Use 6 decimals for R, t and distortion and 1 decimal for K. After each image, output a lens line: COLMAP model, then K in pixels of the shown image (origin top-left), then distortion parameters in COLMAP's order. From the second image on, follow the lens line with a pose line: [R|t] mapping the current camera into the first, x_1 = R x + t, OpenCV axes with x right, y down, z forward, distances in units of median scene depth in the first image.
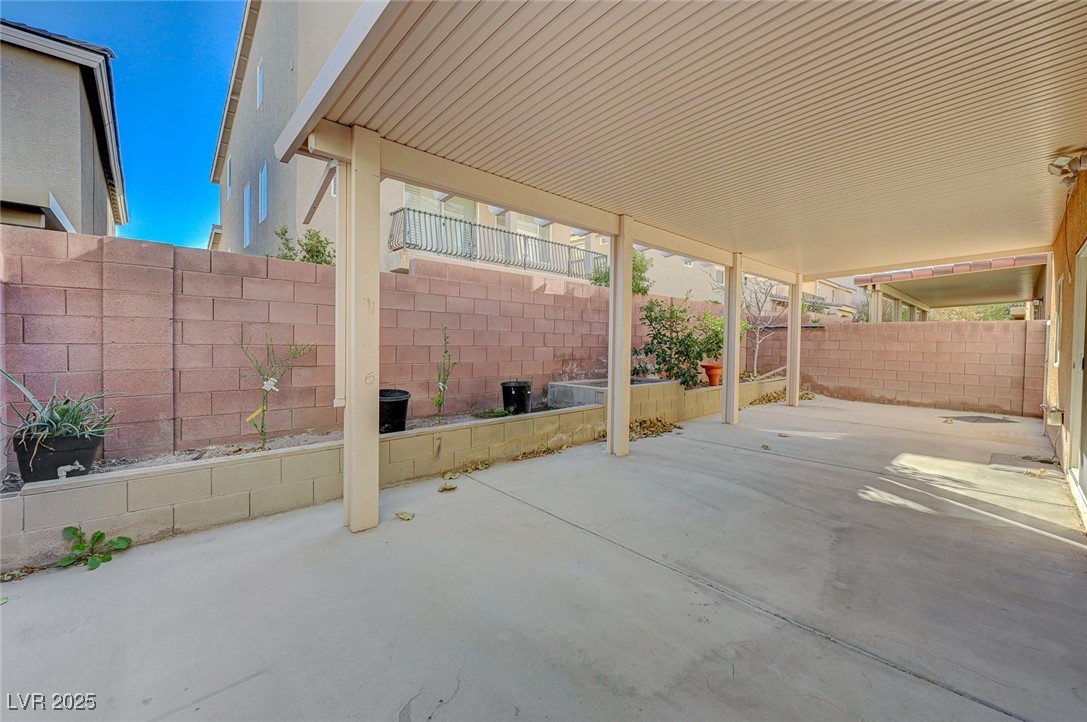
lens RADIAL K [[435.8, 0, 545.8], [0, 435.8, 356.1], [0, 0, 1]] dist [0.001611, 0.000090]
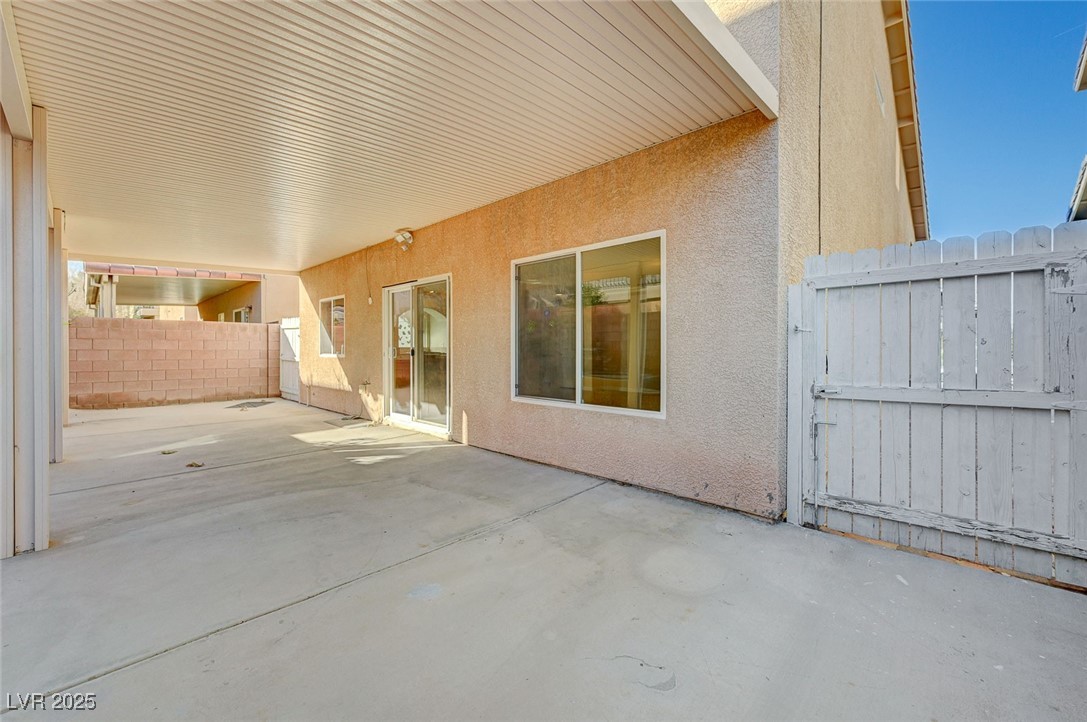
lens RADIAL K [[440.3, 0, 545.3], [0, 440.3, 342.7], [0, 0, 1]] dist [-0.001180, 0.000022]
pose [[-0.065365, -0.004037, 0.997853, -0.553271], [0.031900, 0.999472, 0.006133, -0.015054], [-0.997351, 0.032232, -0.065202, 0.536626]]
